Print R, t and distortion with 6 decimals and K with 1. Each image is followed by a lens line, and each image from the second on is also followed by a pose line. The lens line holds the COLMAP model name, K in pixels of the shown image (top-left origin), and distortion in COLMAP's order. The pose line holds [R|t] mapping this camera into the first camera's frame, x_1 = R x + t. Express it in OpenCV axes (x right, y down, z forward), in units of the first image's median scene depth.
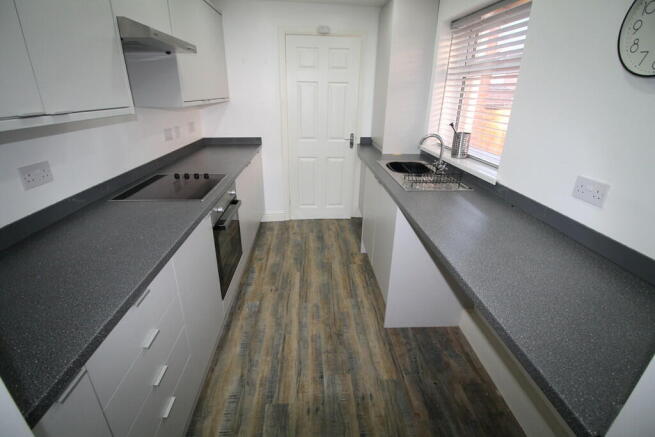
lens RADIAL K [[313.0, 0, 327.2], [0, 313.0, 219.5], [0, 0, 1]] dist [0.000808, 0.000184]
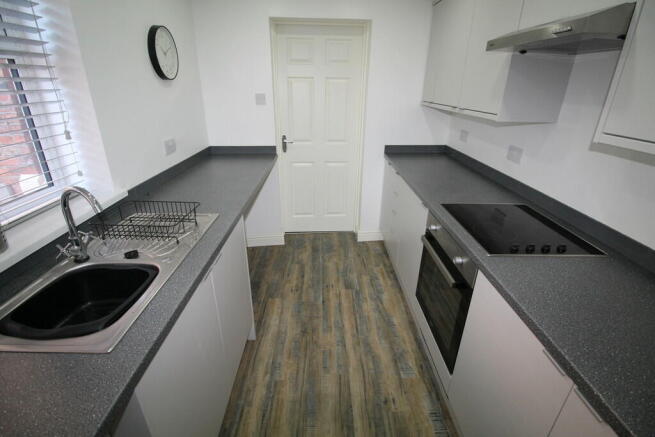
lens RADIAL K [[313.0, 0, 327.1], [0, 313.0, 218.9], [0, 0, 1]] dist [0.000808, 0.000184]
pose [[-0.998553, -0.045437, 0.028755, -0.049385], [-0.011378, 0.701189, 0.712885, -0.634801], [-0.052554, 0.711526, -0.700692, 1.485319]]
